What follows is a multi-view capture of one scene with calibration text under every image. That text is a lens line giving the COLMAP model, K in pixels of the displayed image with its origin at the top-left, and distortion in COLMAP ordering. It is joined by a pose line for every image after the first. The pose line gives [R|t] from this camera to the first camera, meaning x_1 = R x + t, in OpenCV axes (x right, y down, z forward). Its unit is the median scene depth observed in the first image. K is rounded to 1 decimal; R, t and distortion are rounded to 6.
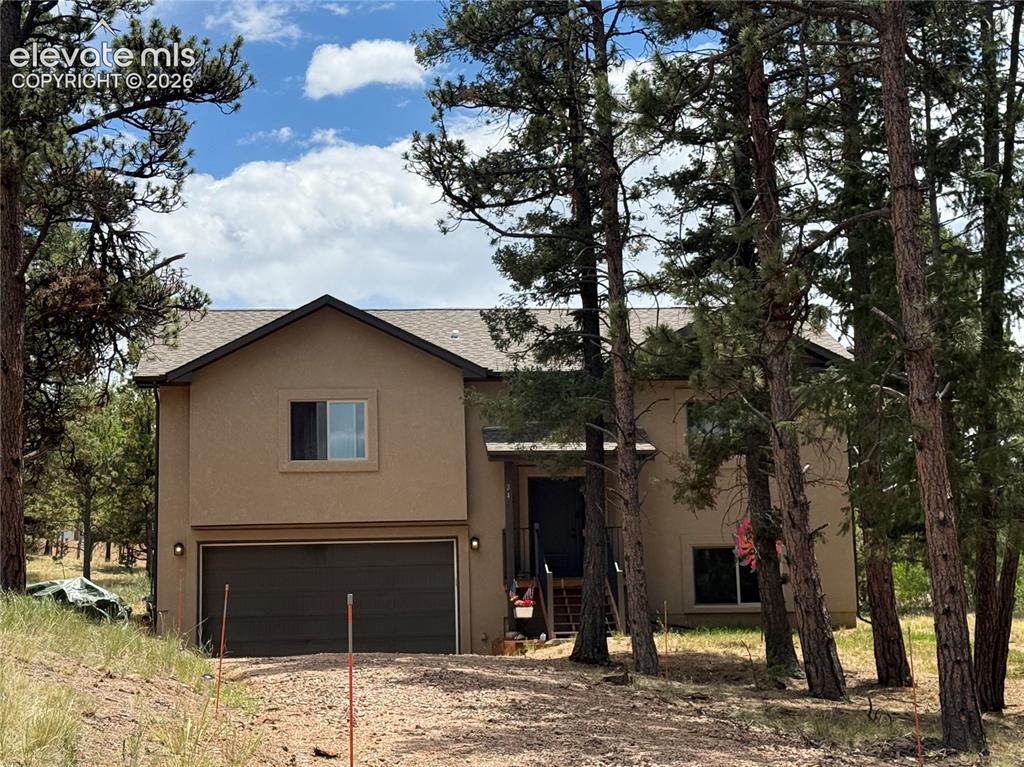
lens RADIAL K [[1834.3, 0, 513.4], [0, 1834.3, 391.5], [0, 0, 1]] dist [0.165970, 0.000000]
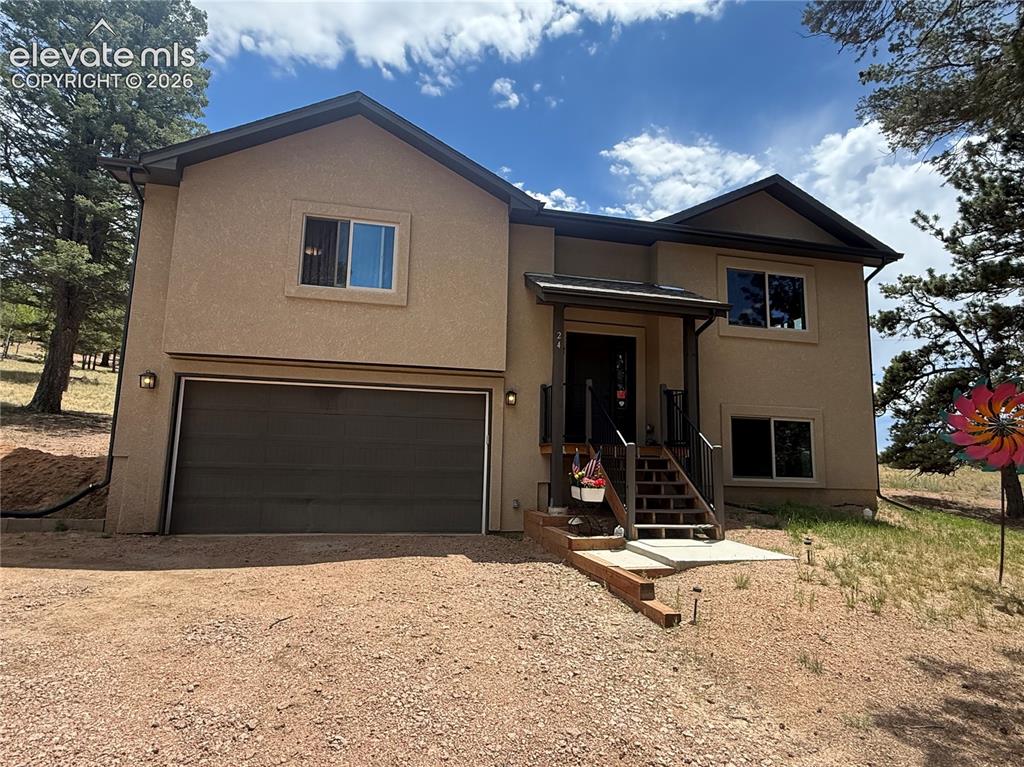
lens RADIAL K [[562.5, 0, 511.9], [0, 562.5, 381.9], [0, 0, 1]] dist [-0.002747, -0.000357]
pose [[0.992694, 0.067725, 0.099856, -0.049040], [-0.071925, 0.996644, 0.039078, 0.065099], [-0.096874, -0.045975, 0.994234, 0.741812]]
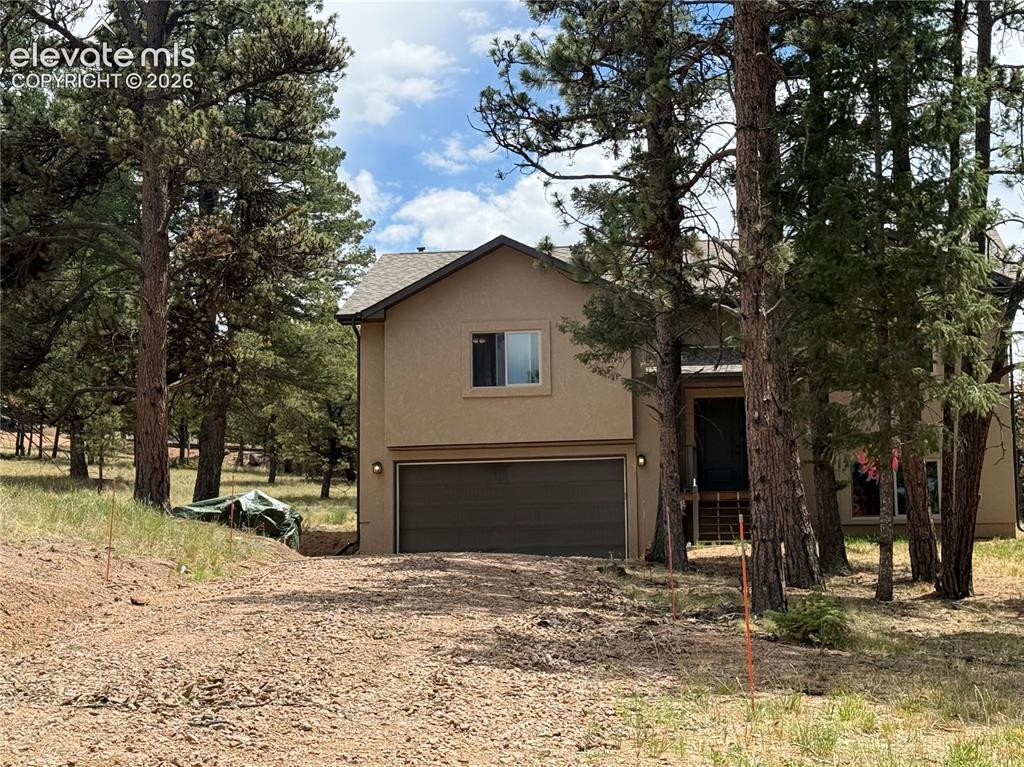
lens RADIAL K [[1834.3, 0, 510.7], [0, 1834.3, 383.8], [0, 0, 1]] dist [0.165970, 0.000000]
pose [[0.973104, -0.020817, -0.229425, 0.154663], [0.028180, 0.999186, 0.028862, 0.004559], [0.228637, -0.034551, 0.972898, -0.065586]]
